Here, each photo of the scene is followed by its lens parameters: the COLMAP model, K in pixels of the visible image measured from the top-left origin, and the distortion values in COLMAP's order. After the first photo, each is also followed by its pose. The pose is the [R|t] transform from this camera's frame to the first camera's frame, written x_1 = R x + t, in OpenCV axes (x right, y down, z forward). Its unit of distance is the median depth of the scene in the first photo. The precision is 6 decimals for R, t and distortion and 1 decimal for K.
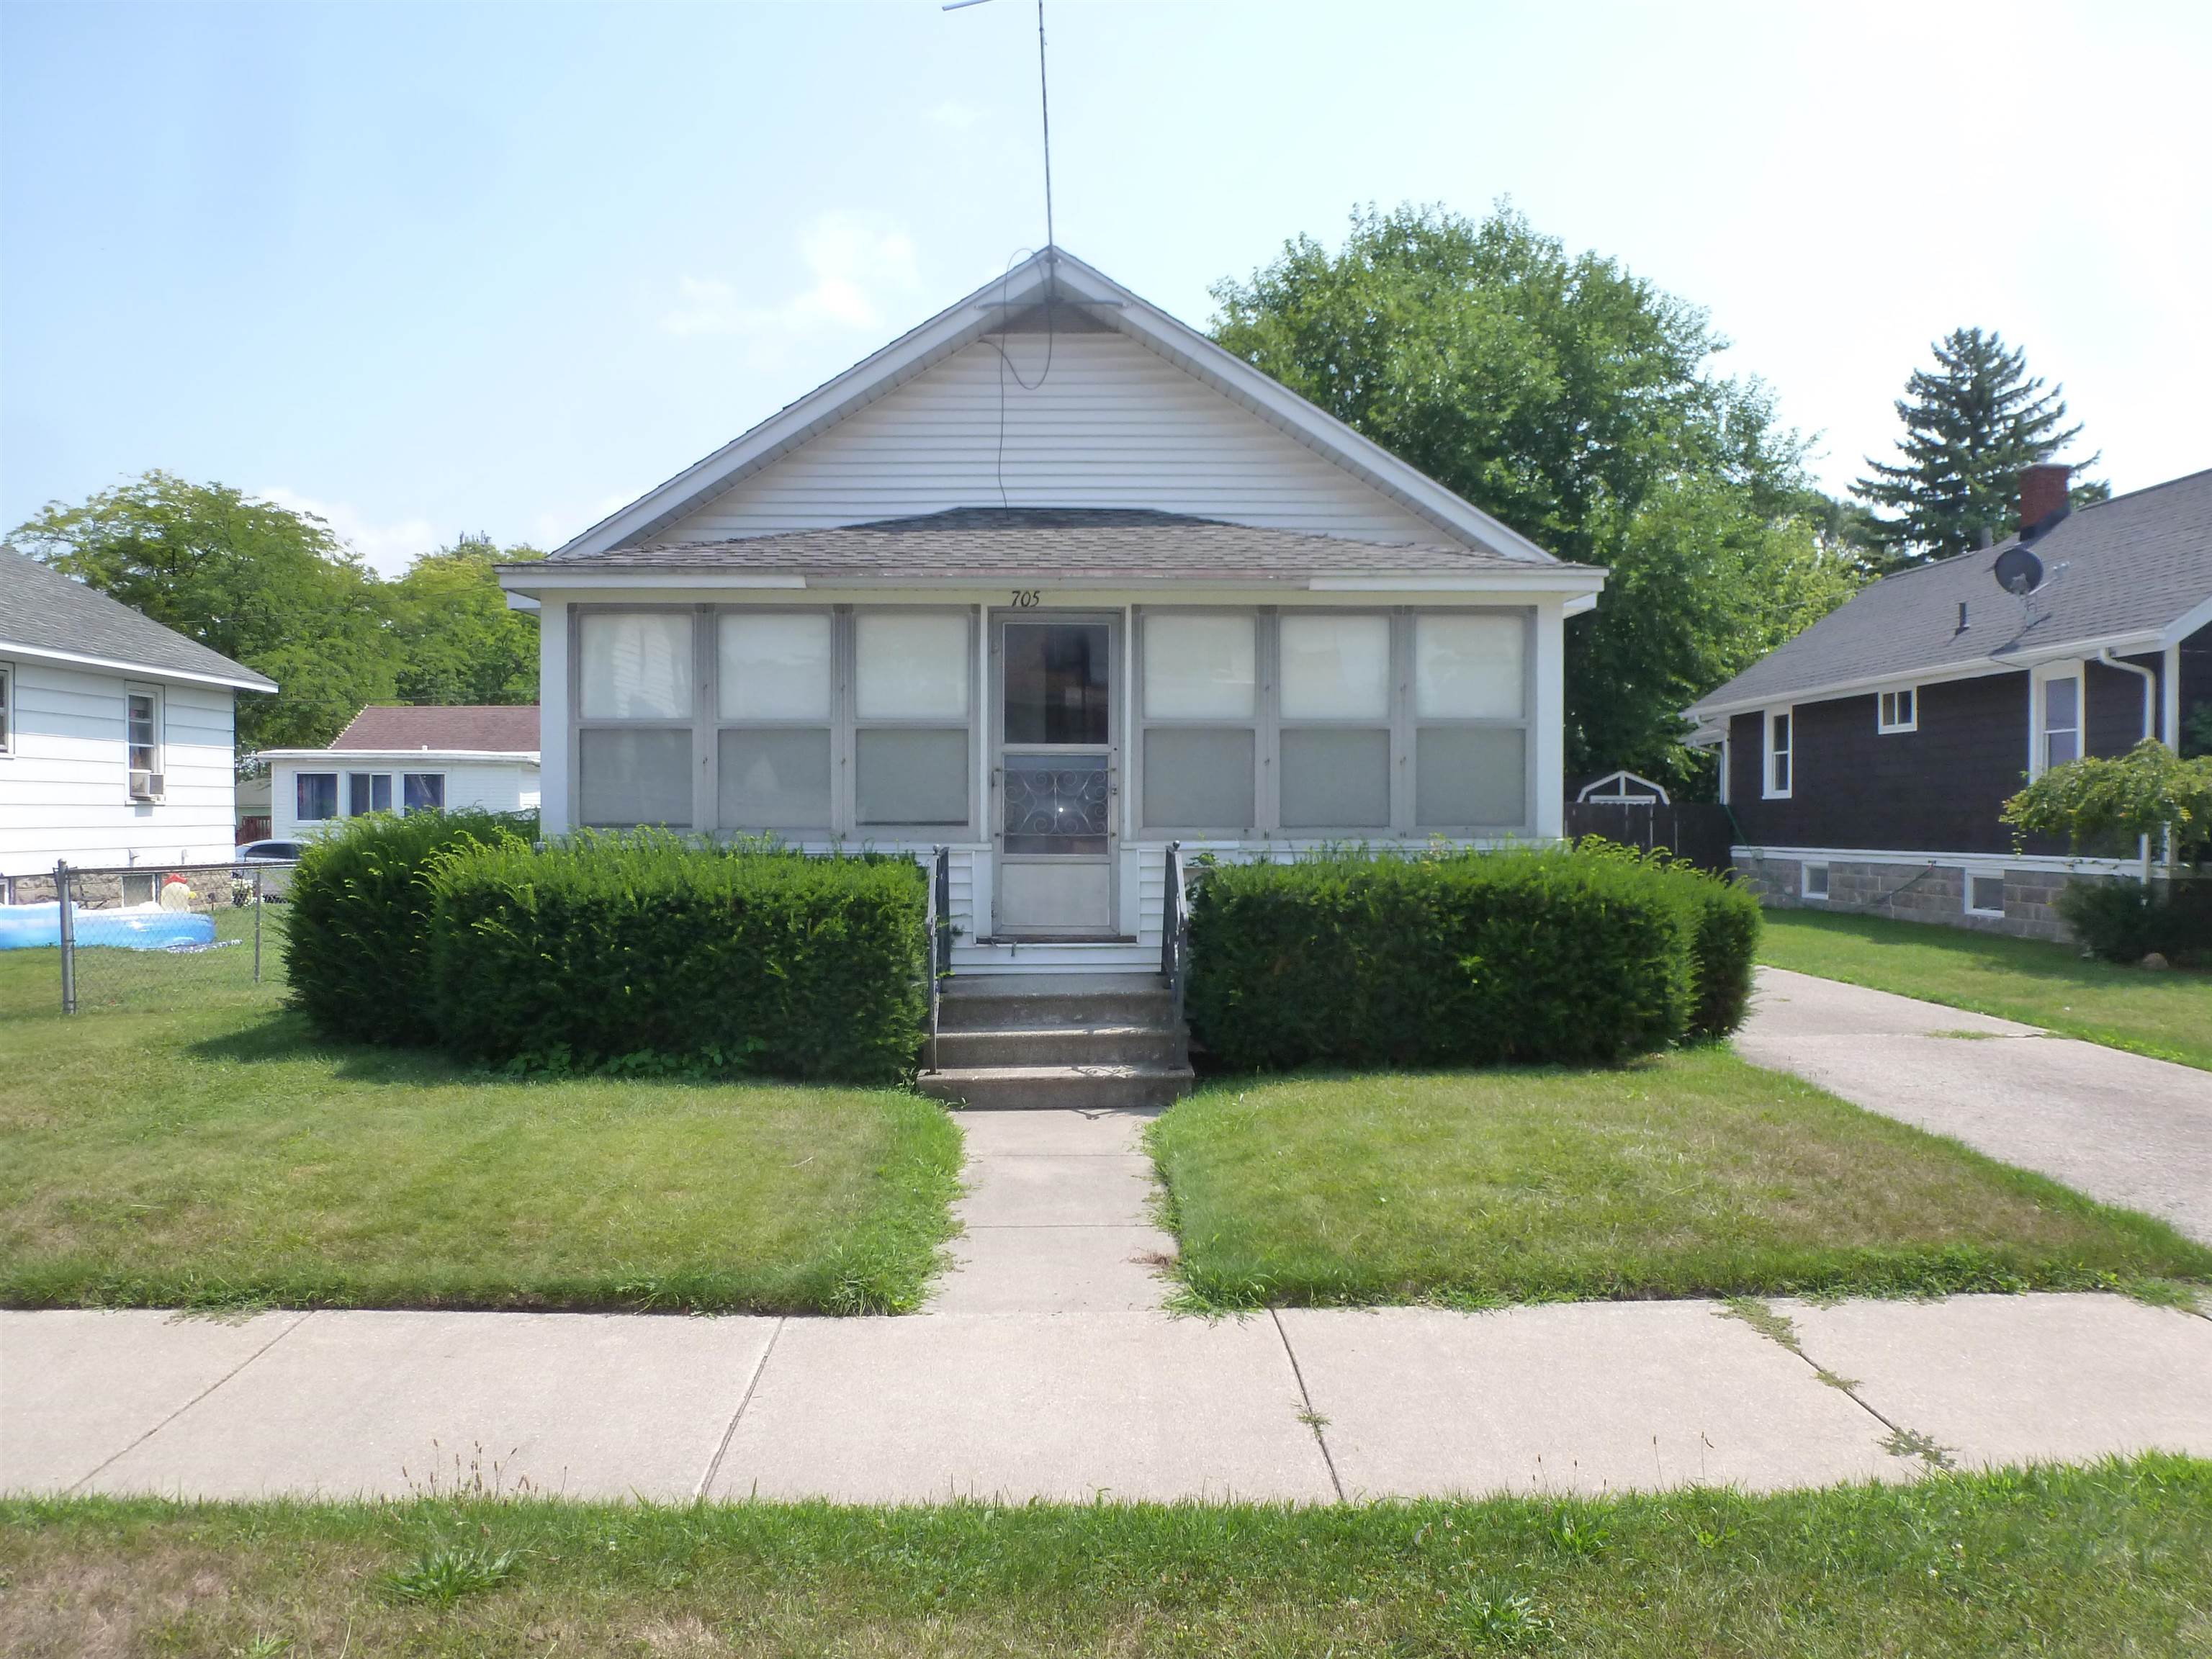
lens RADIAL K [[1597.3, 0, 1107.4], [0, 1597.3, 846.7], [0, 0, 1]] dist [-0.052656, 0.003176]
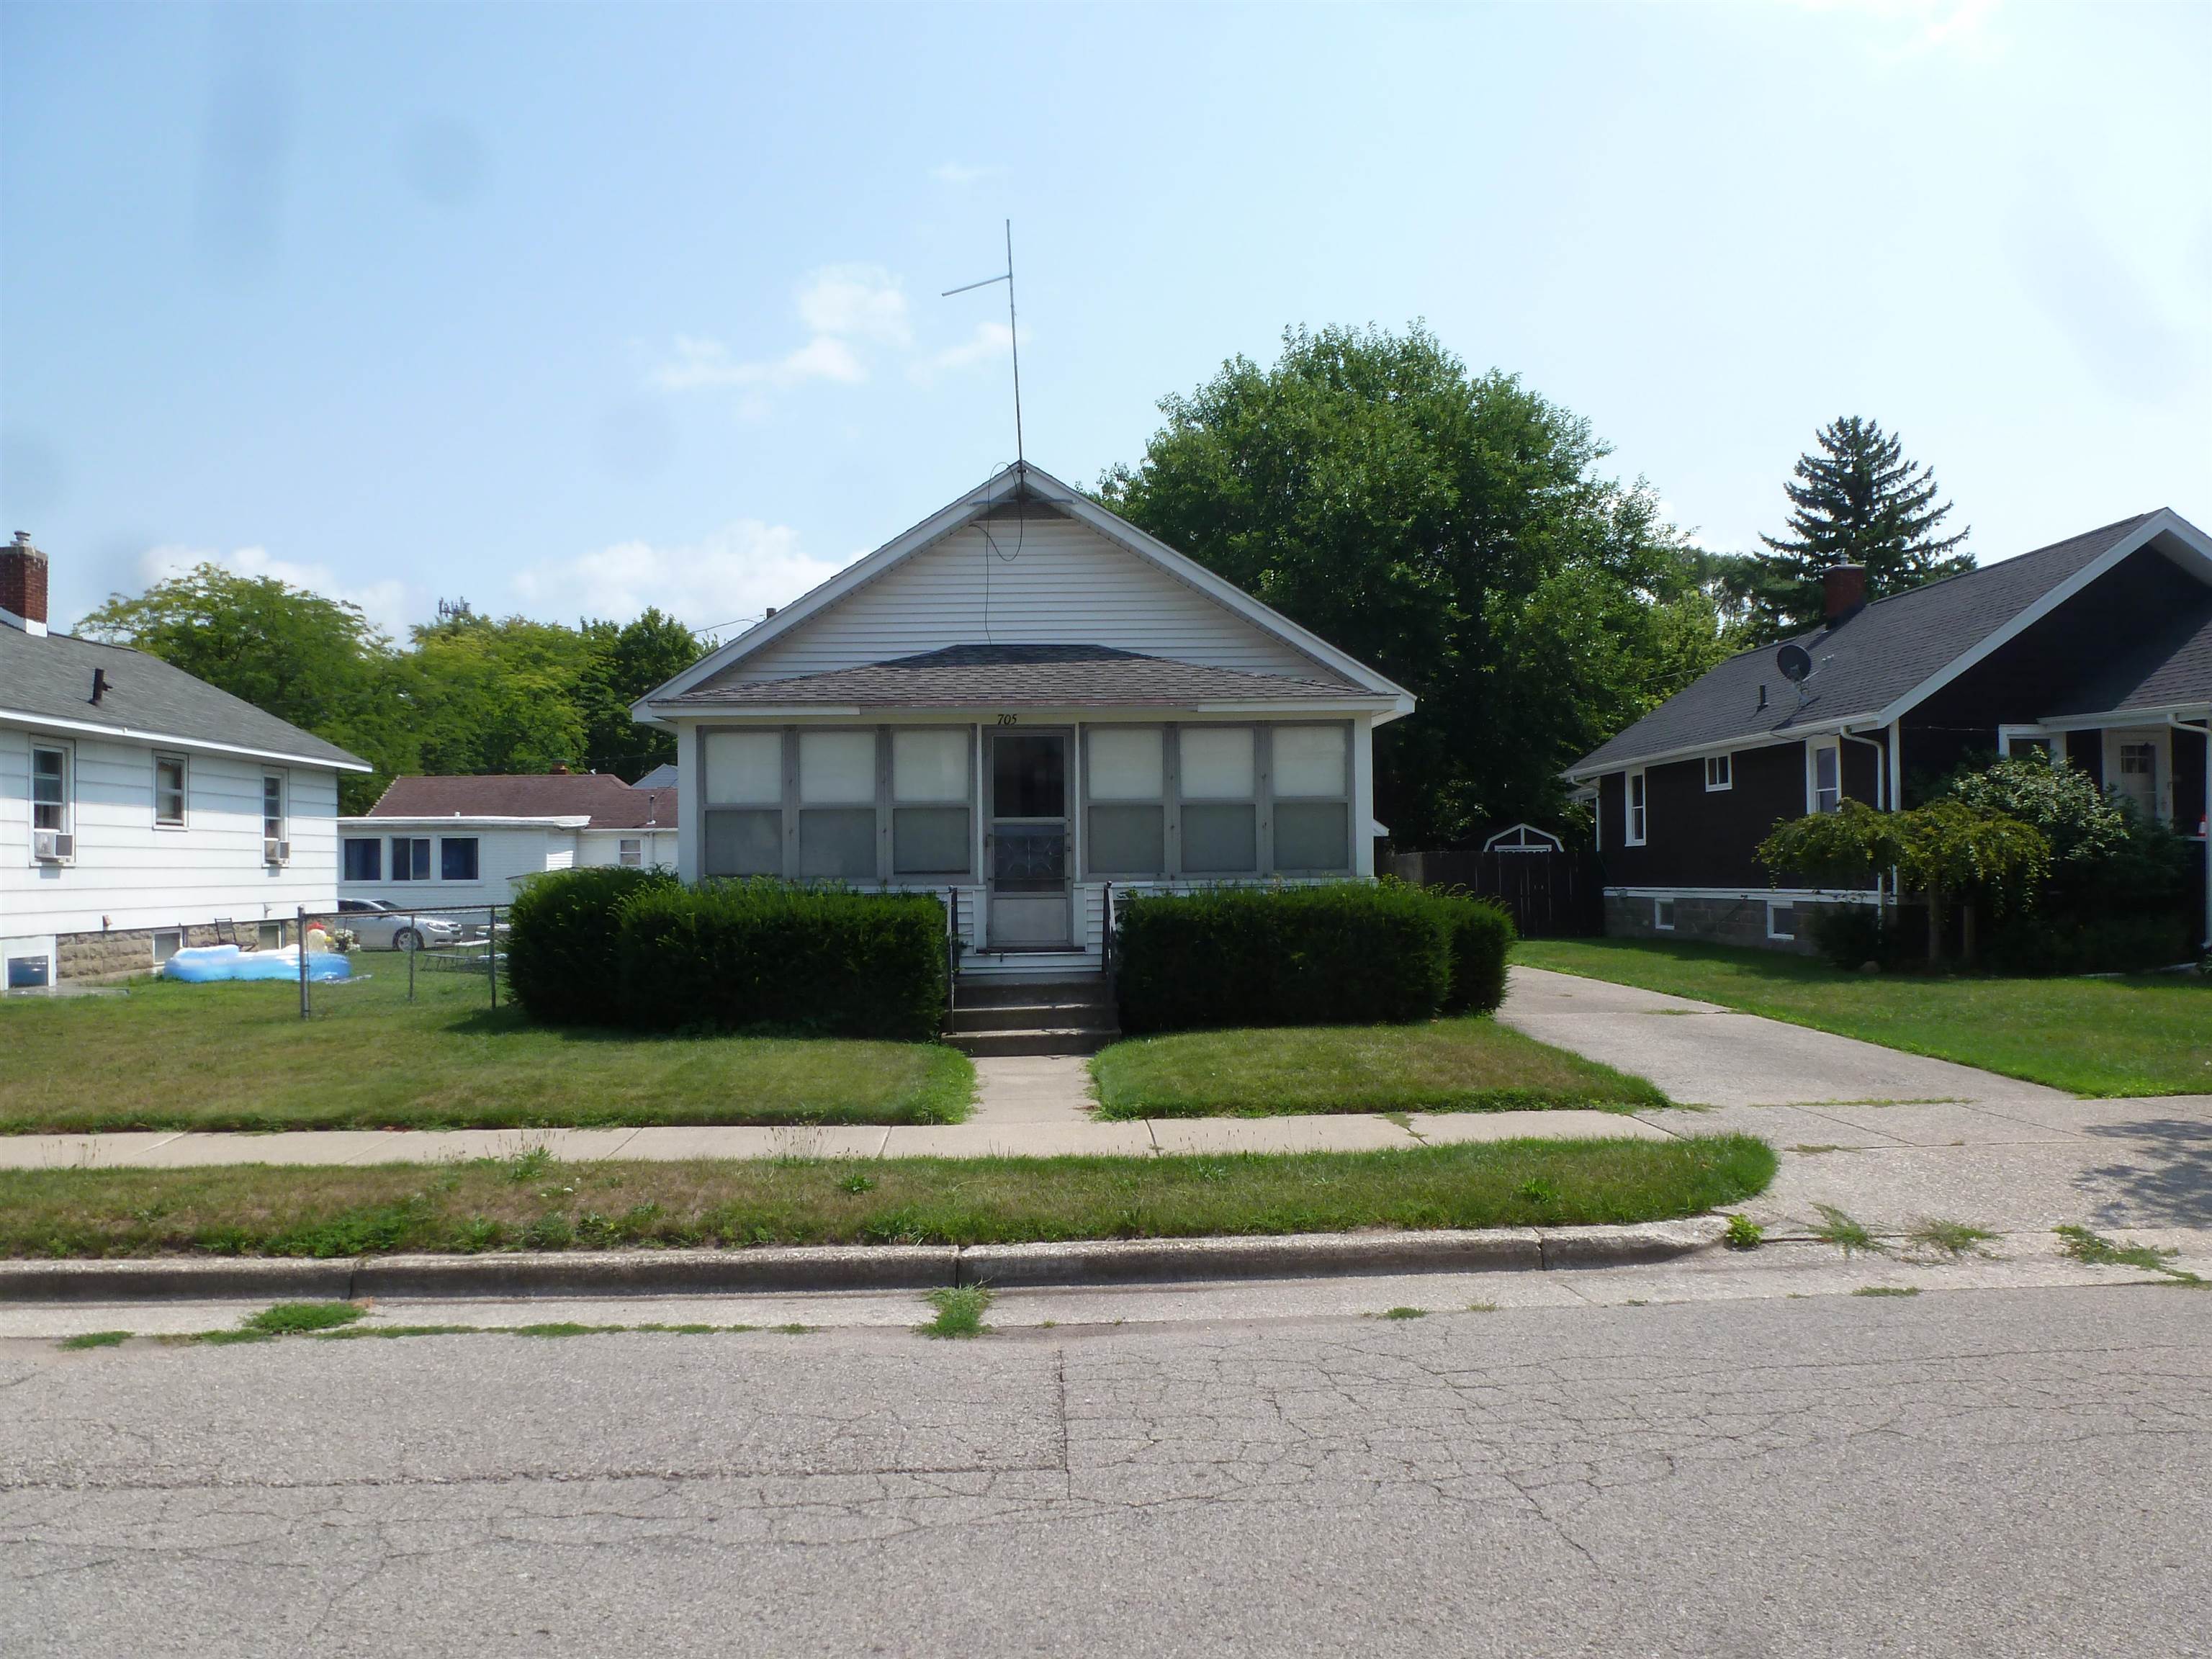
lens RADIAL K [[1597.3, 0, 1107.4], [0, 1597.3, 846.7], [0, 0, 1]] dist [-0.052656, 0.003176]
pose [[0.999764, -0.012099, 0.018024, 0.010933], [0.012702, 0.999351, -0.033723, 0.011072], [-0.017604, 0.033944, 0.999269, -0.385693]]
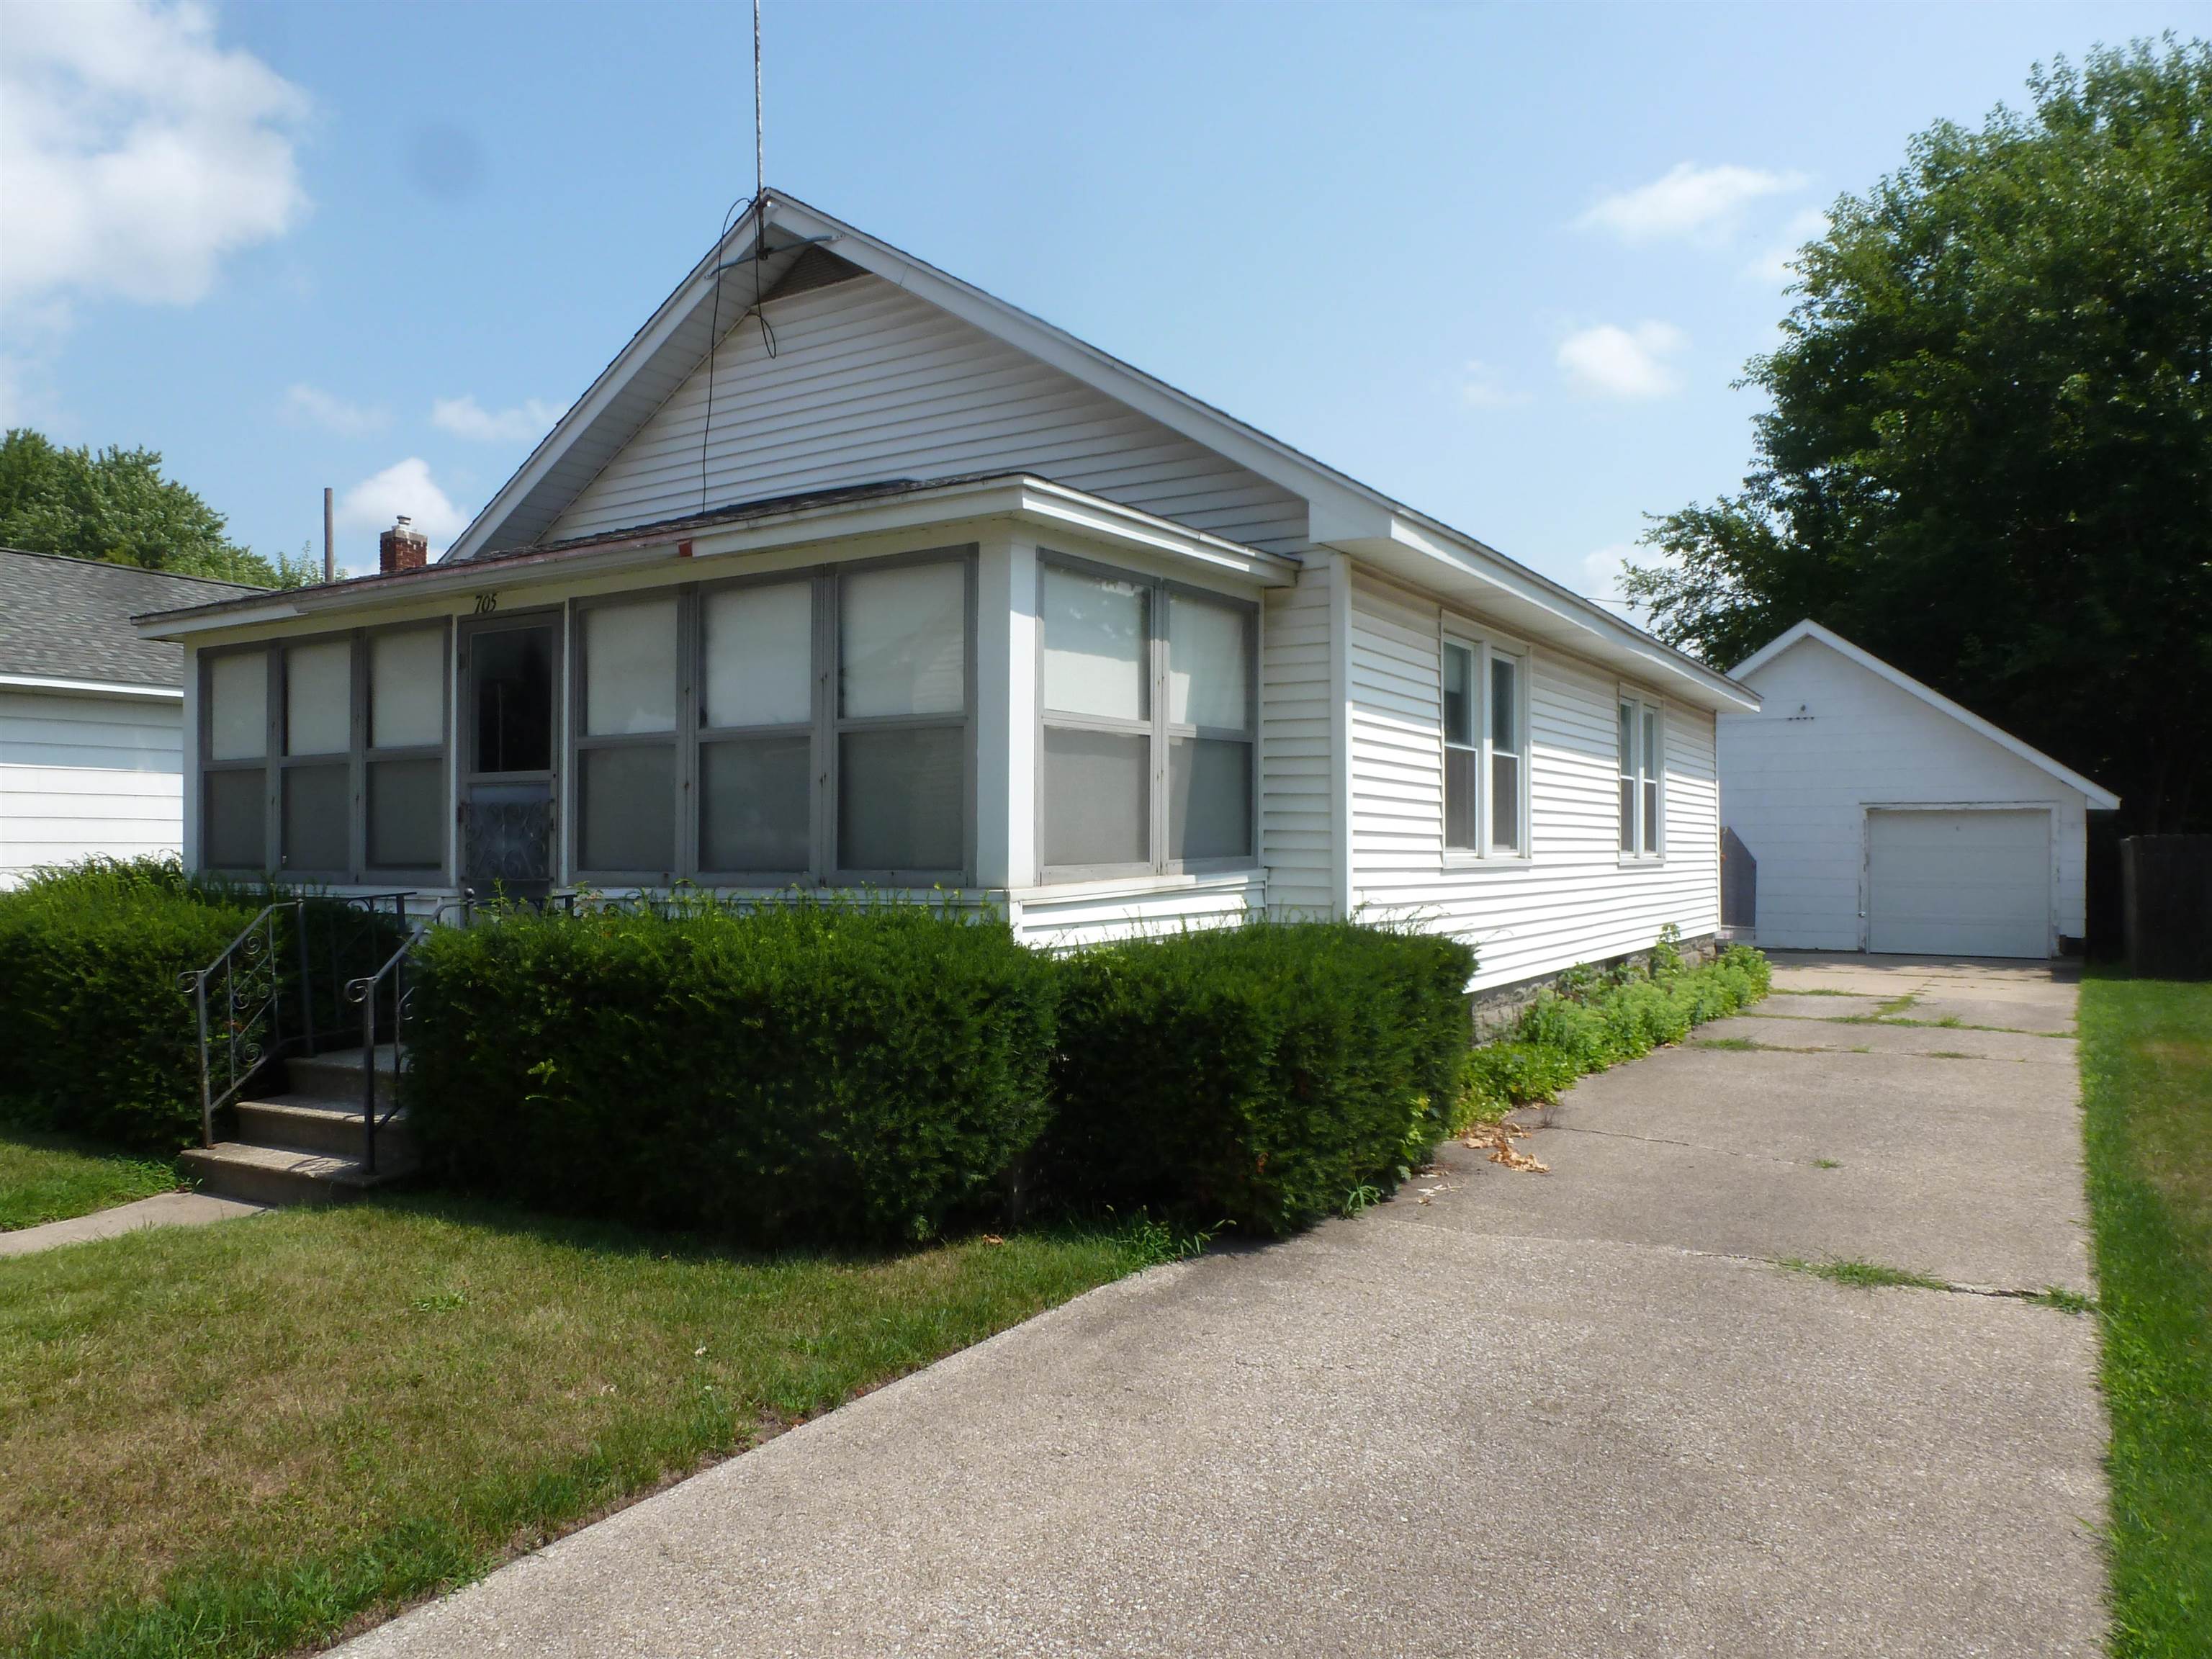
lens RADIAL K [[1608.0, 0, 1106.0], [0, 1608.0, 829.5], [0, 0, 1]] dist [-0.060620, 0.021091]
pose [[0.842725, -0.008917, -0.538270, 0.557711], [-0.009932, 0.999435, -0.032107, -0.007808], [0.538252, 0.032403, 0.842161, 0.374775]]
